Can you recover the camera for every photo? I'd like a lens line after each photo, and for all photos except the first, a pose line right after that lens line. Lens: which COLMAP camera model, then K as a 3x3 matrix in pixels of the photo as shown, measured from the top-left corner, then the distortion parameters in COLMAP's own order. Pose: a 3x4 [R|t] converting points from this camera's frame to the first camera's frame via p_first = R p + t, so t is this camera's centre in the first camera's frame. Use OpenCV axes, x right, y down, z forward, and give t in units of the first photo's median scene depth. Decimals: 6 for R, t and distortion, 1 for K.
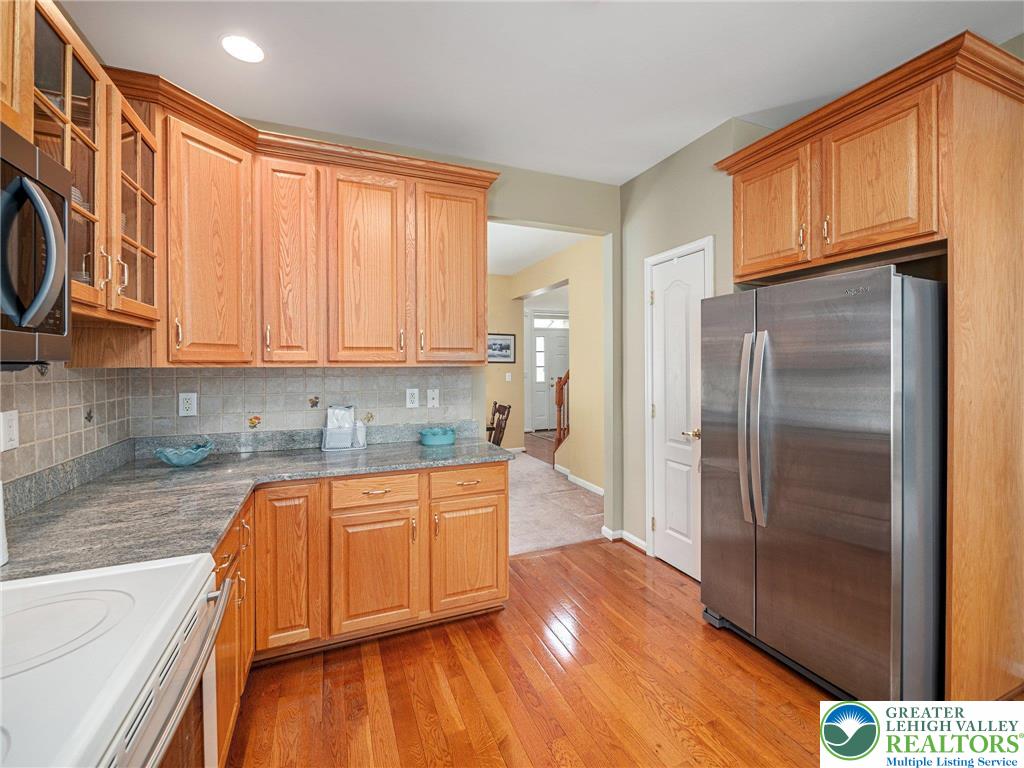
lens RADIAL K [[434.9, 0, 508.5], [0, 434.9, 367.3], [0, 0, 1]] dist [-0.005504, 0.000323]
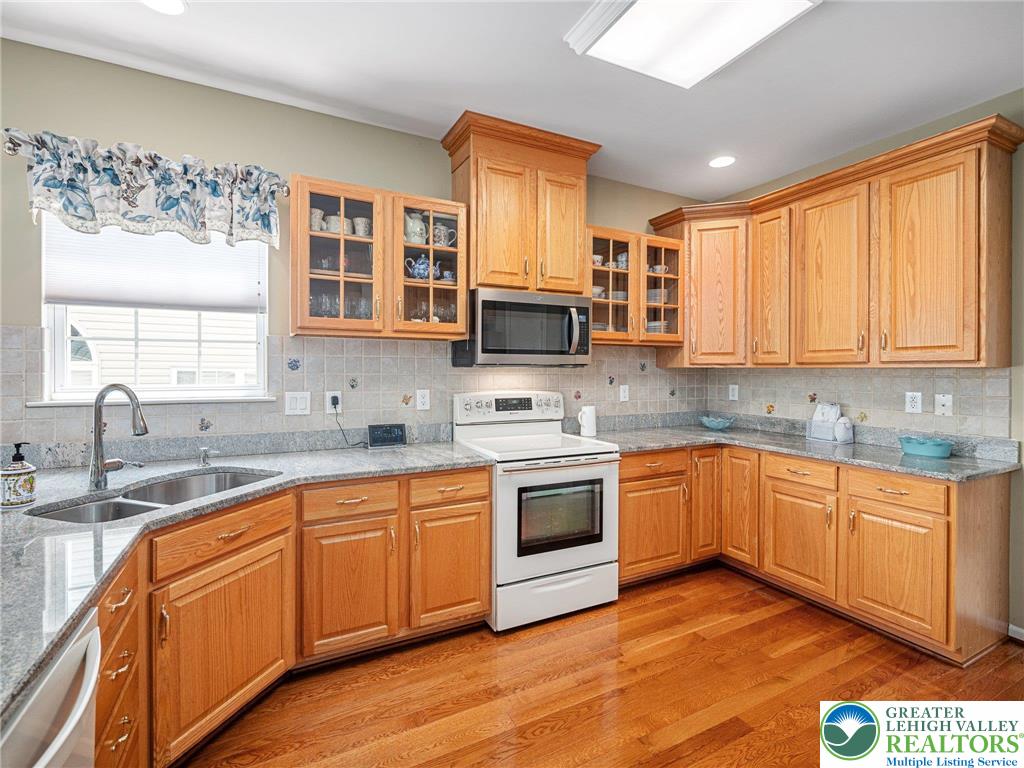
lens RADIAL K [[476.1, 0, 516.1], [0, 476.1, 369.9], [0, 0, 1]] dist [0.002115, 0.000315]
pose [[0.092999, 0.005093, -0.995653, 0.828343], [-0.007511, 0.999962, 0.004413, 0.005541], [0.995638, 0.007068, 0.093034, 0.093953]]
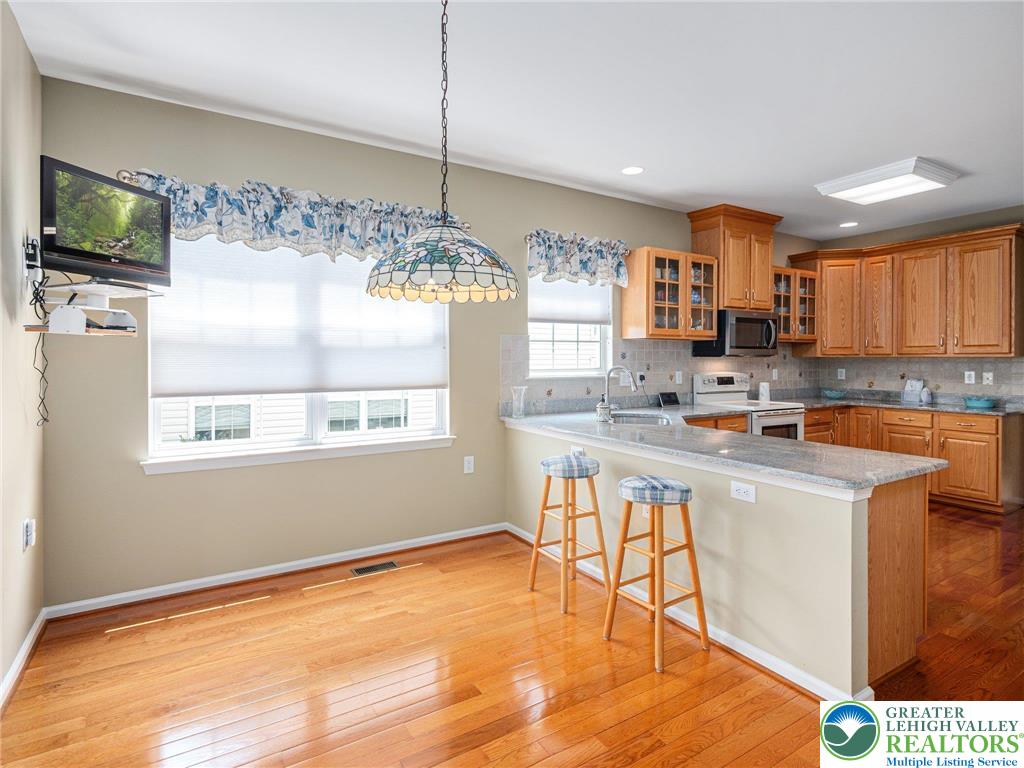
lens RADIAL K [[536.3, 0, 509.8], [0, 536.3, 361.8], [0, 0, 1]] dist [-0.000777, -0.000829]
pose [[0.164240, 0.009445, -0.986375, 1.639641], [-0.005865, 0.999946, 0.008598, 0.010414], [0.986403, 0.004373, 0.164286, -1.084956]]
